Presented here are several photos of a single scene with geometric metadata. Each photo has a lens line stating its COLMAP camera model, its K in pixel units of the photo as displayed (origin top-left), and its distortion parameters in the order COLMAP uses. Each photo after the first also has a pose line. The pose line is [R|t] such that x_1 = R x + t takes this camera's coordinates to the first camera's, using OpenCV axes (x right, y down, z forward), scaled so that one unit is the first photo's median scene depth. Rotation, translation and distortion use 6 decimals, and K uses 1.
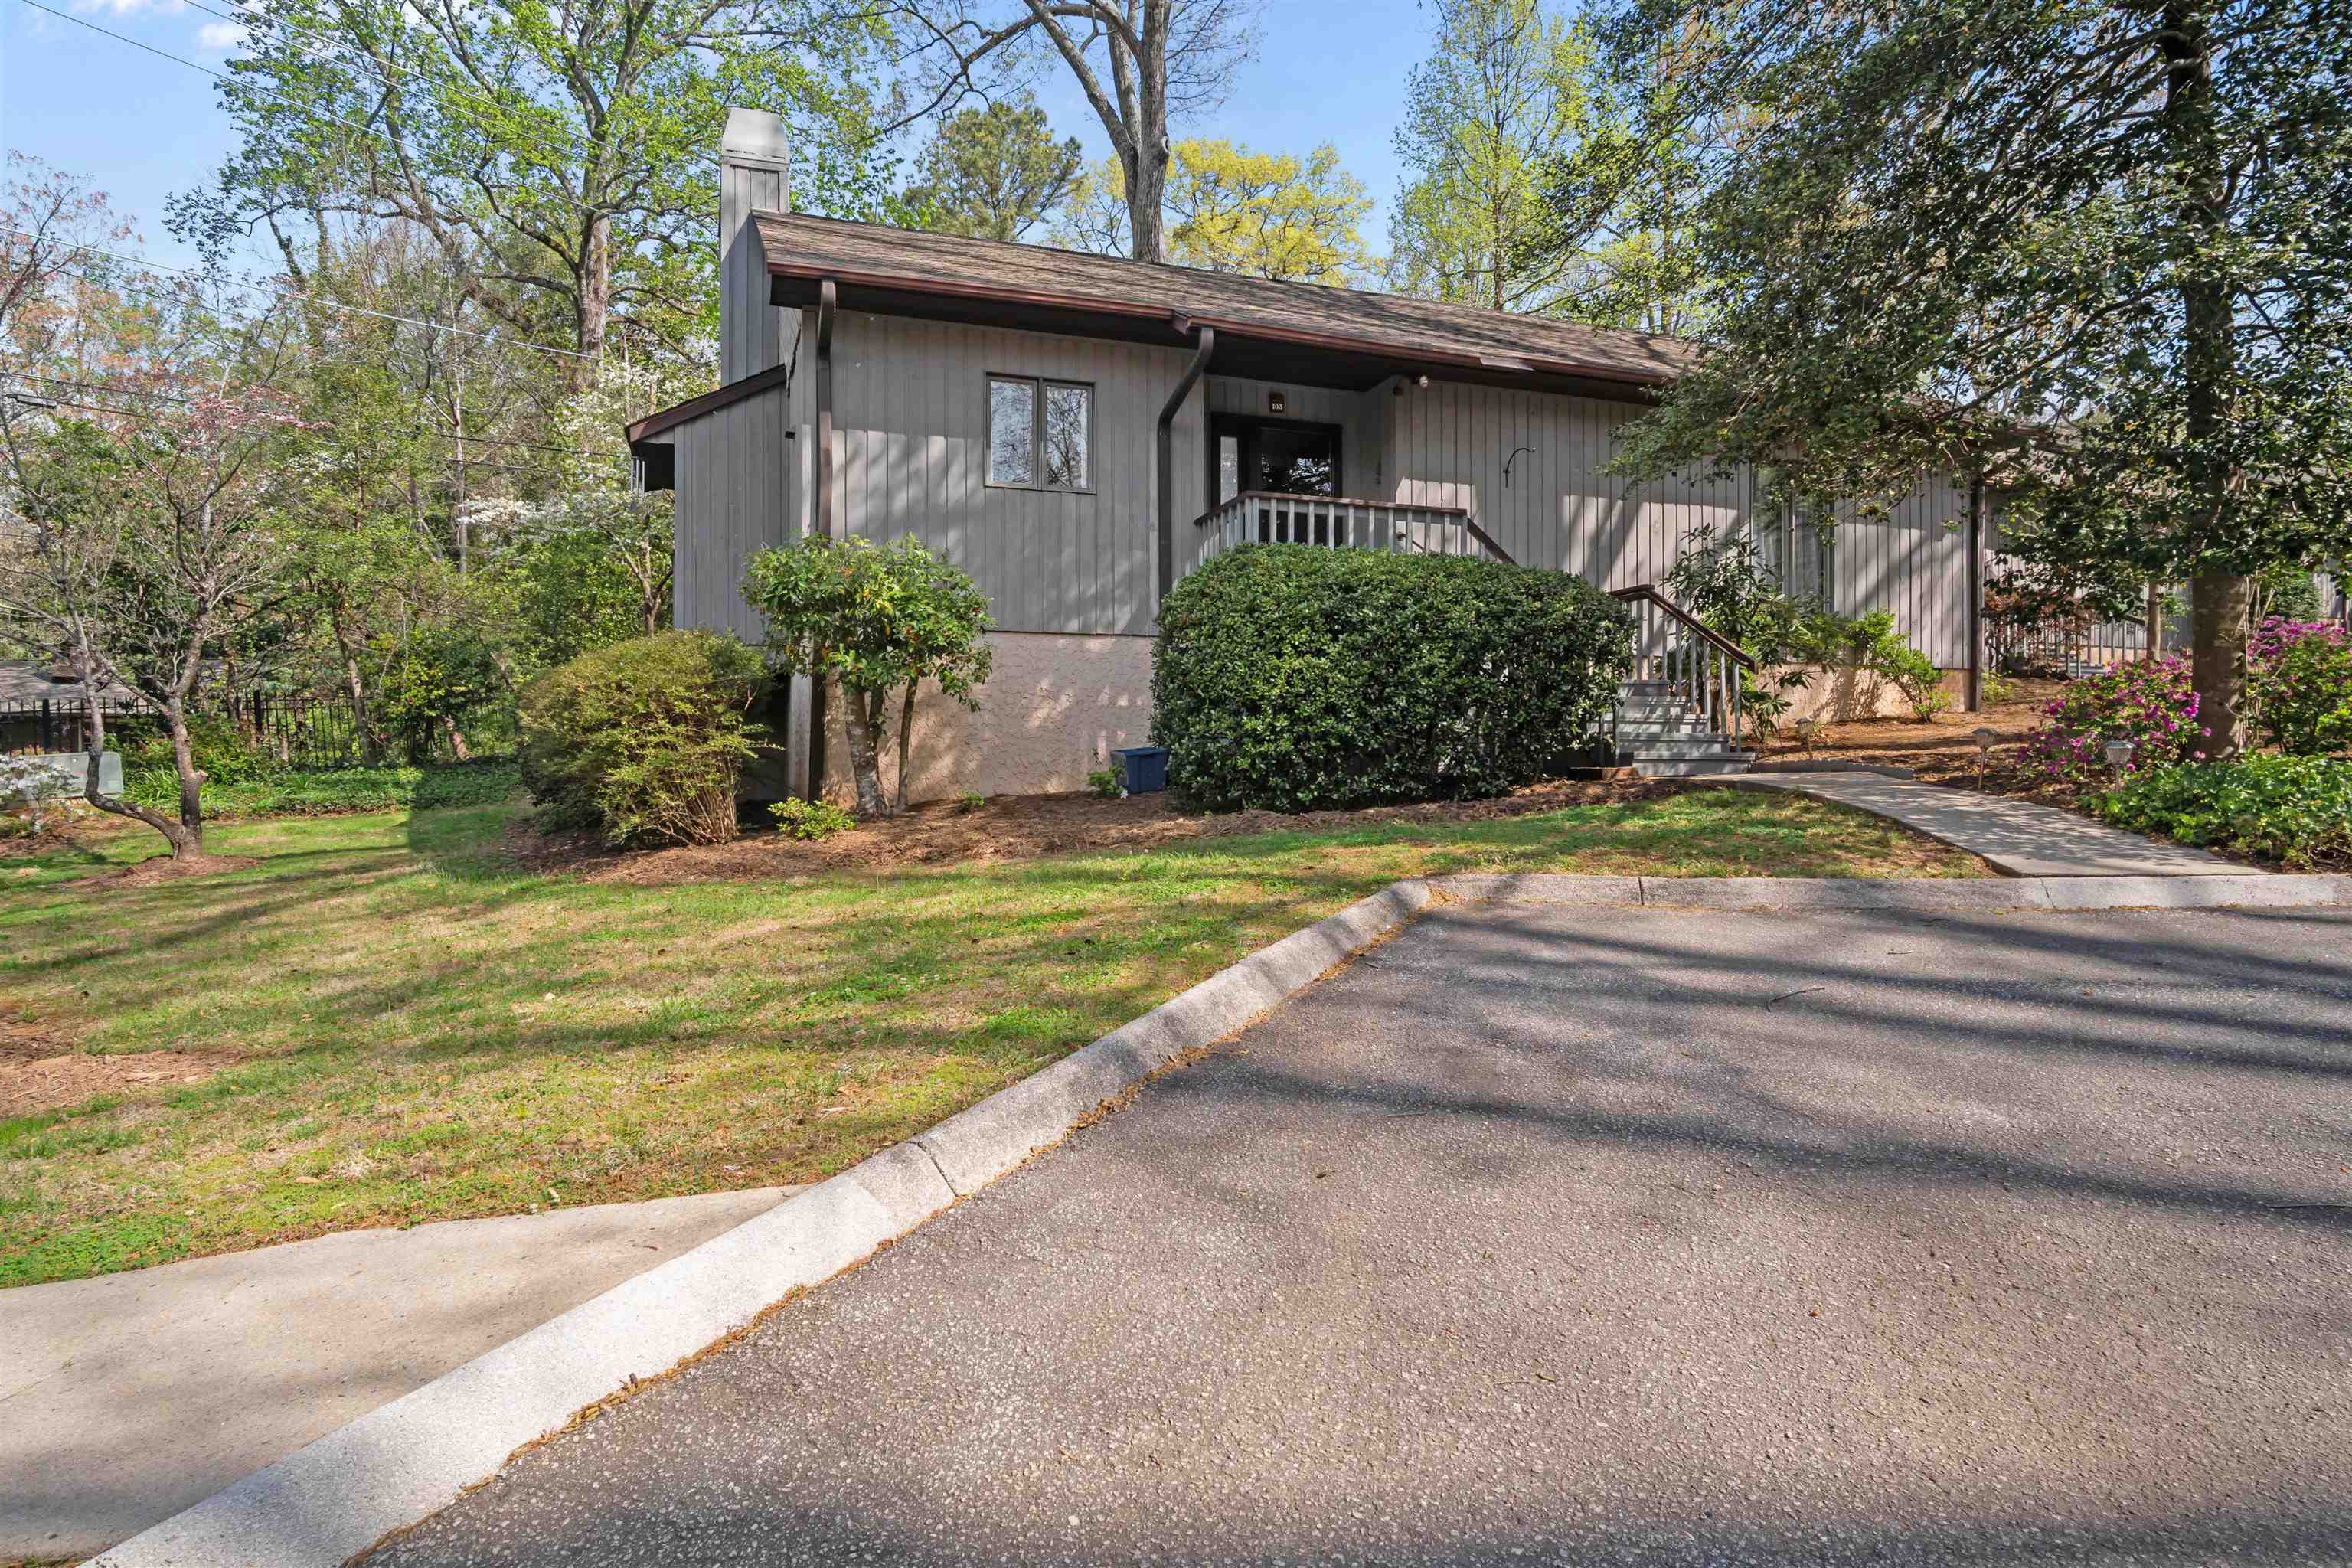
lens RADIAL K [[1256.0, 0, 1176.0], [0, 1256.0, 784.0], [0, 0, 1]] dist [-0.025725, -0.000070]
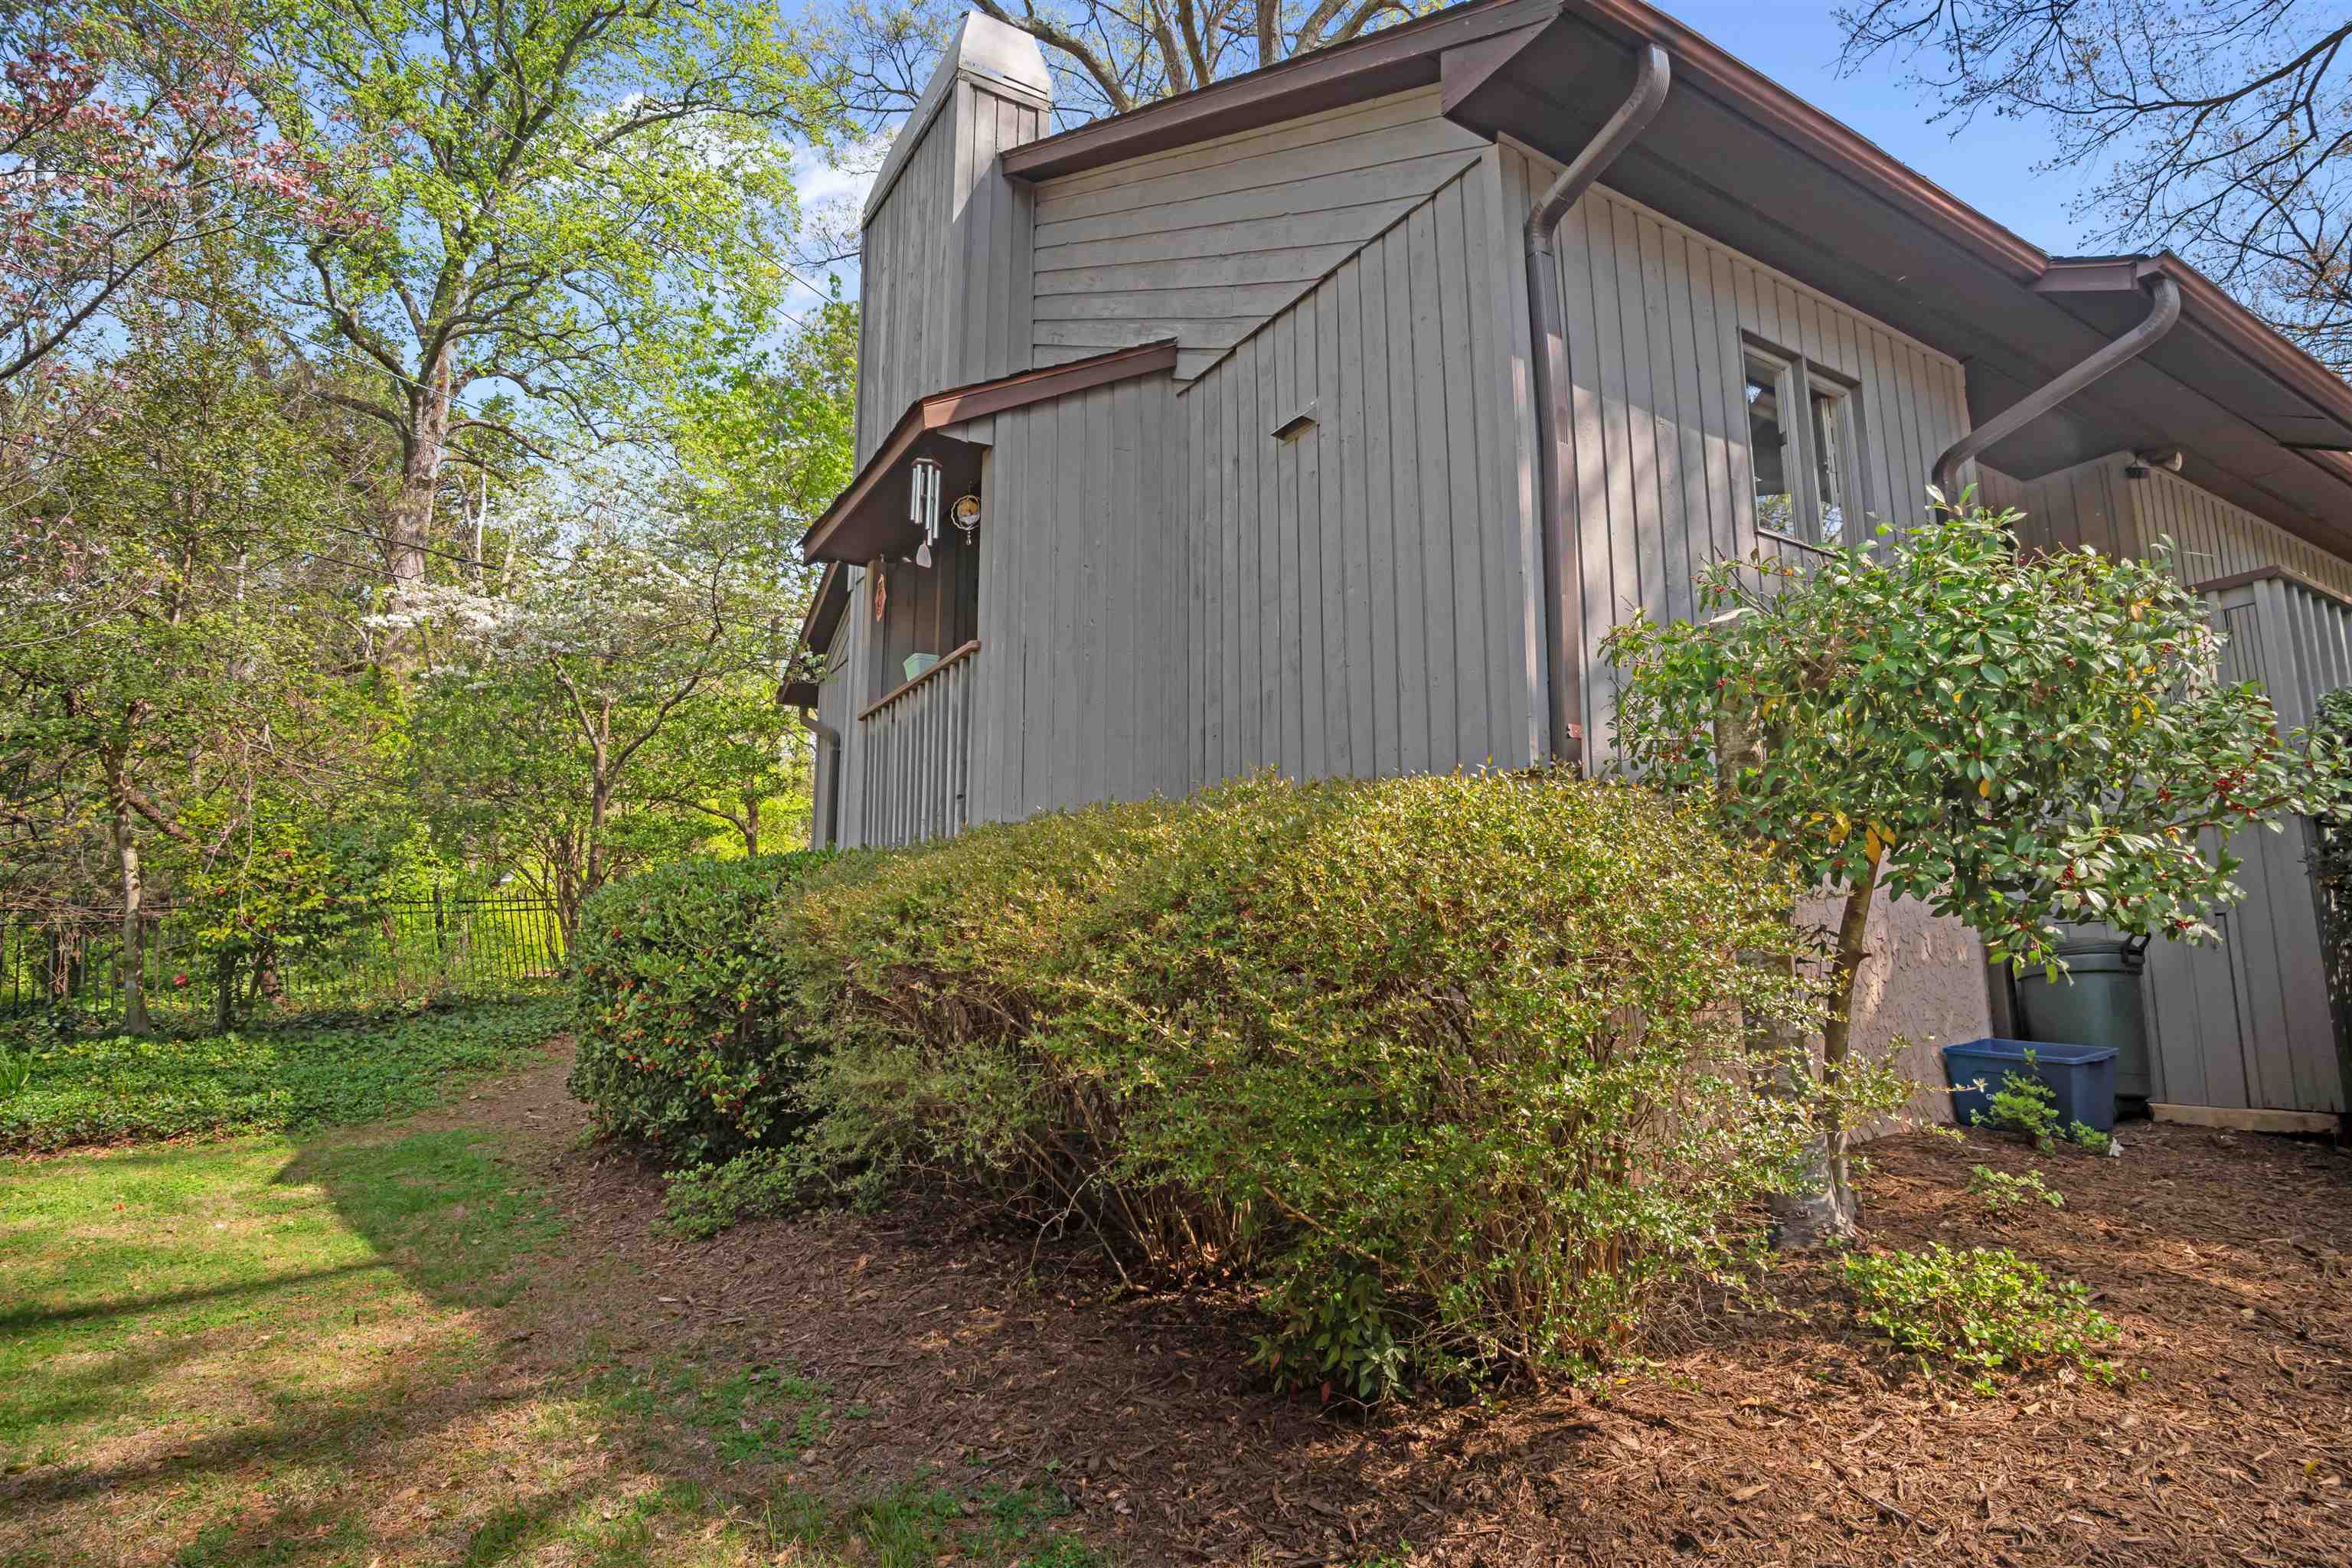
lens RADIAL K [[1256.0, 0, 1176.0], [0, 1256.0, 784.0], [0, 0, 1]] dist [-0.025725, -0.000070]
pose [[0.981604, 0.038875, 0.186926, -0.319190], [-0.004257, 0.983264, -0.182135, -0.027949], [-0.190879, 0.177989, 0.965342, 0.380827]]
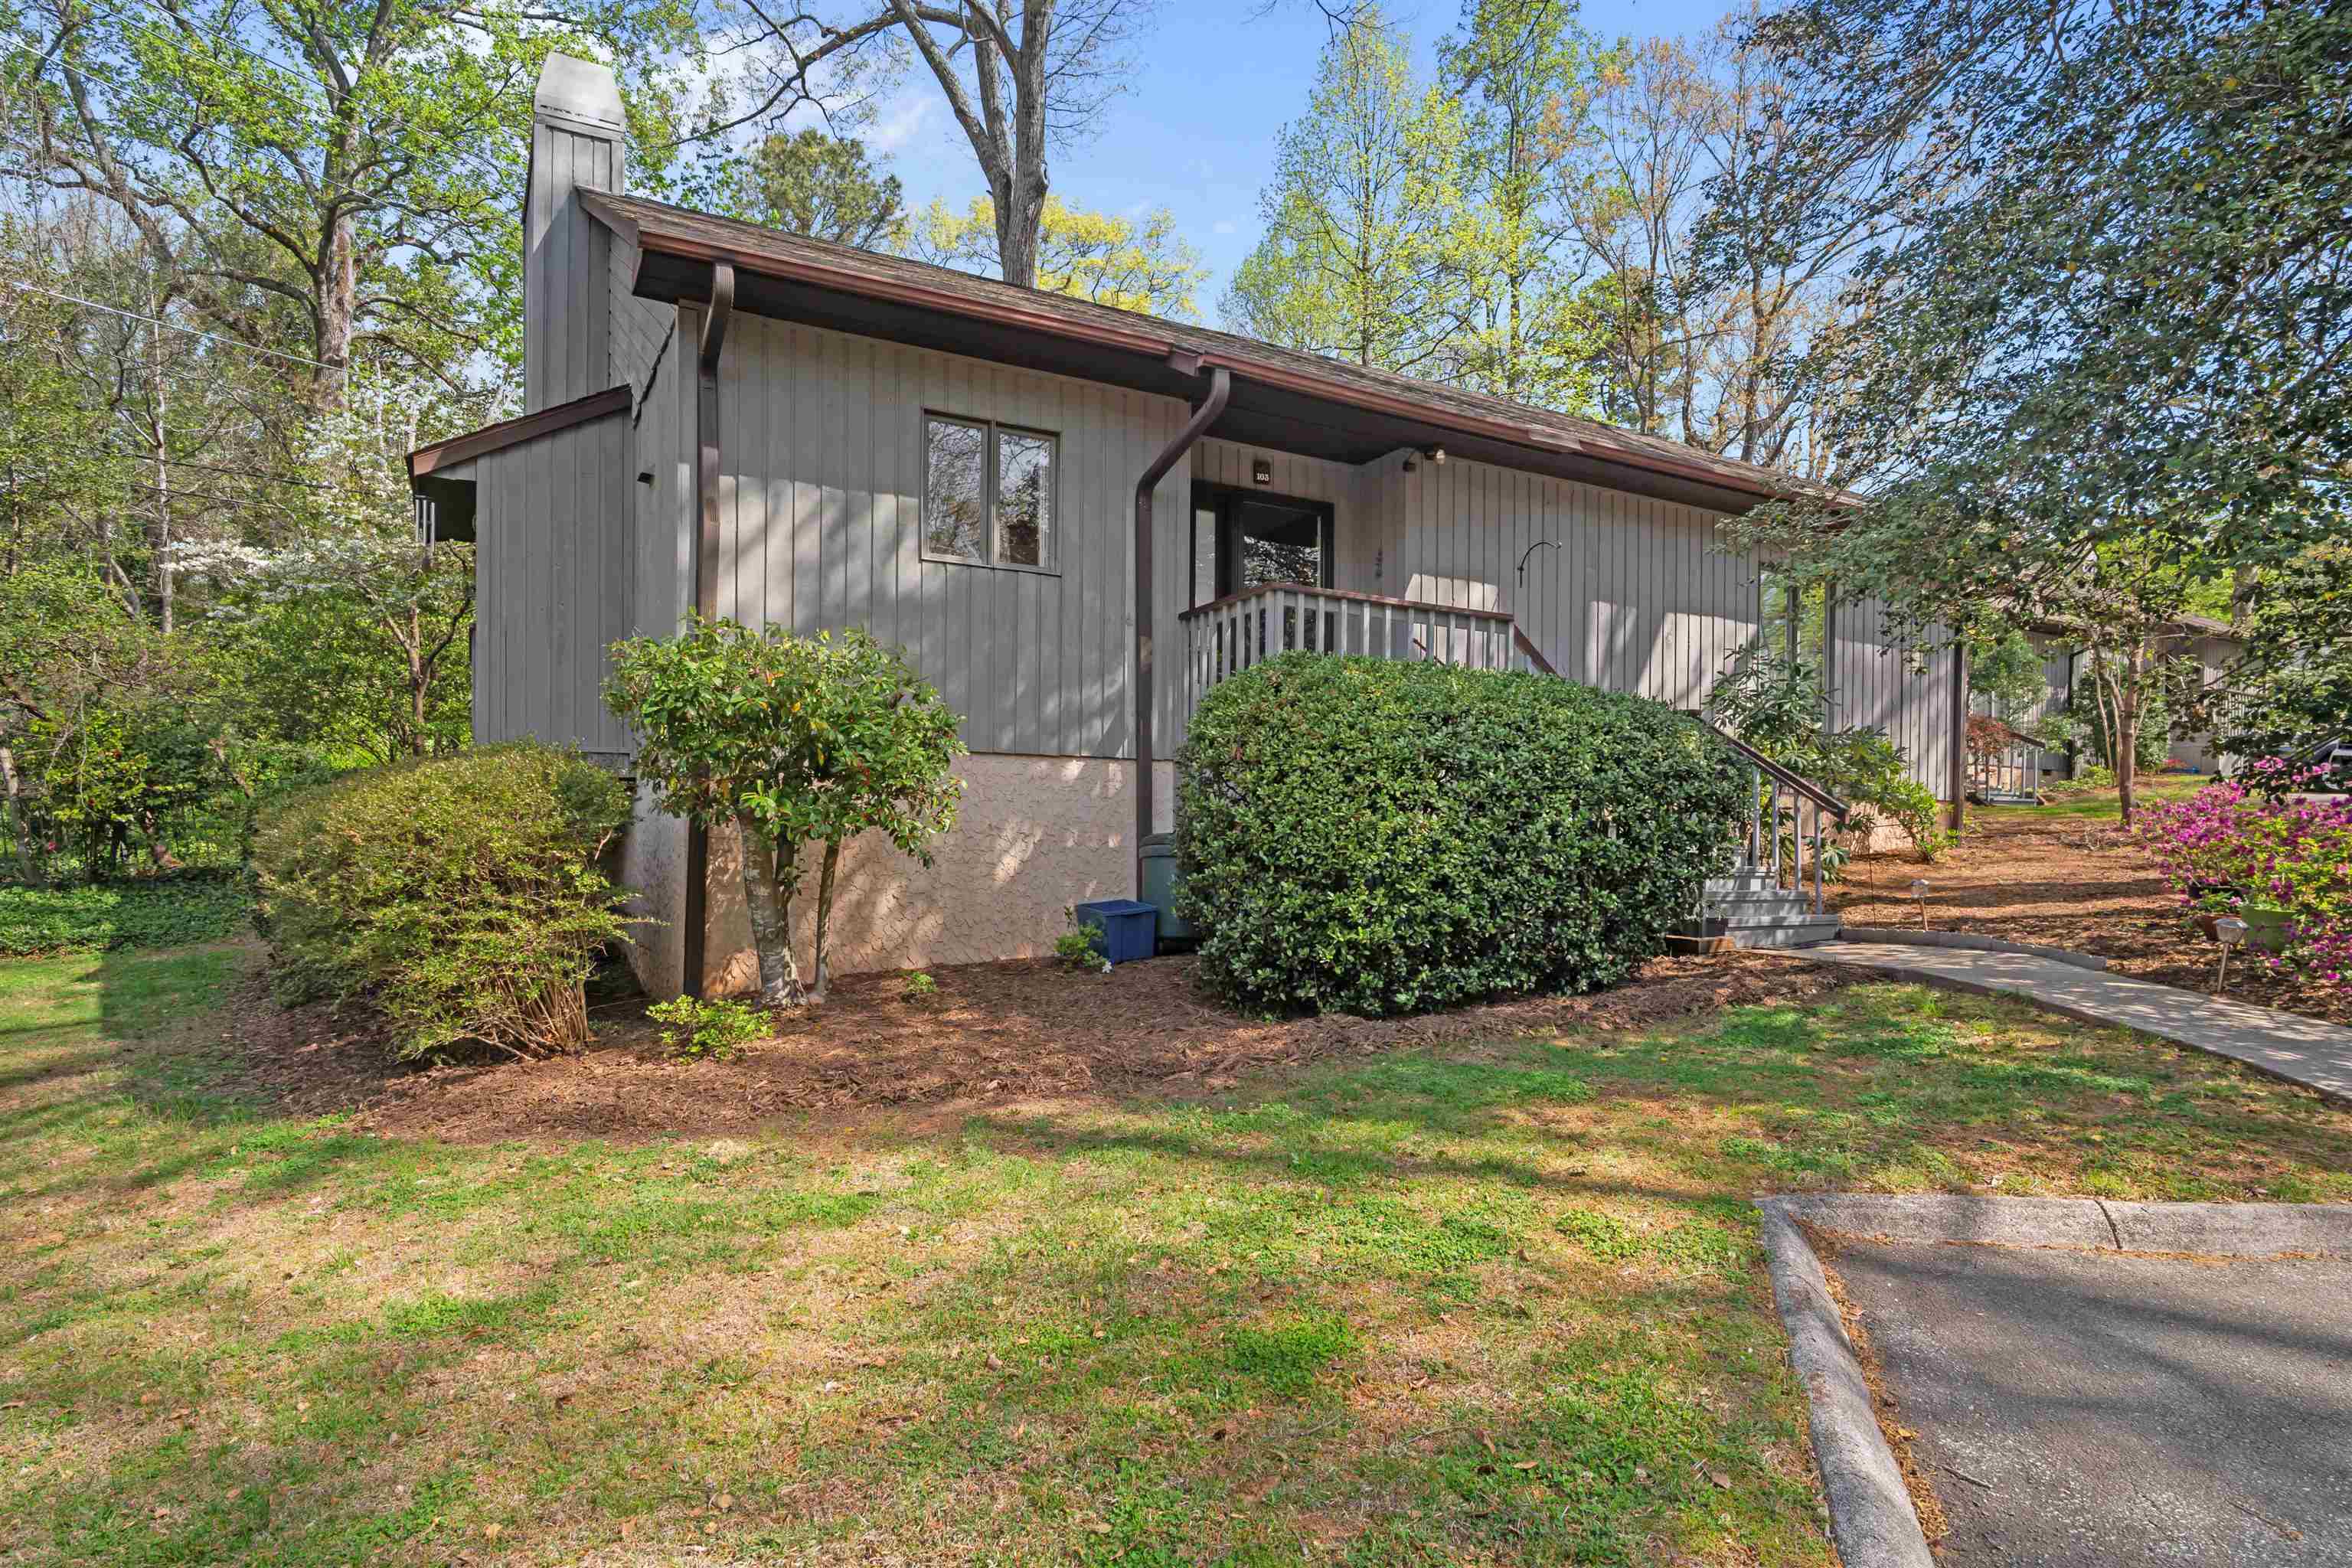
lens RADIAL K [[1266.5, 0, 1167.4], [0, 1266.5, 878.4], [0, 0, 1]] dist [-0.029035, 0.005818]
pose [[0.987810, 0.007684, 0.155477, -0.083761], [-0.009851, 0.999865, 0.013175, -0.037824], [-0.155355, -0.014546, 0.987752, 0.148084]]
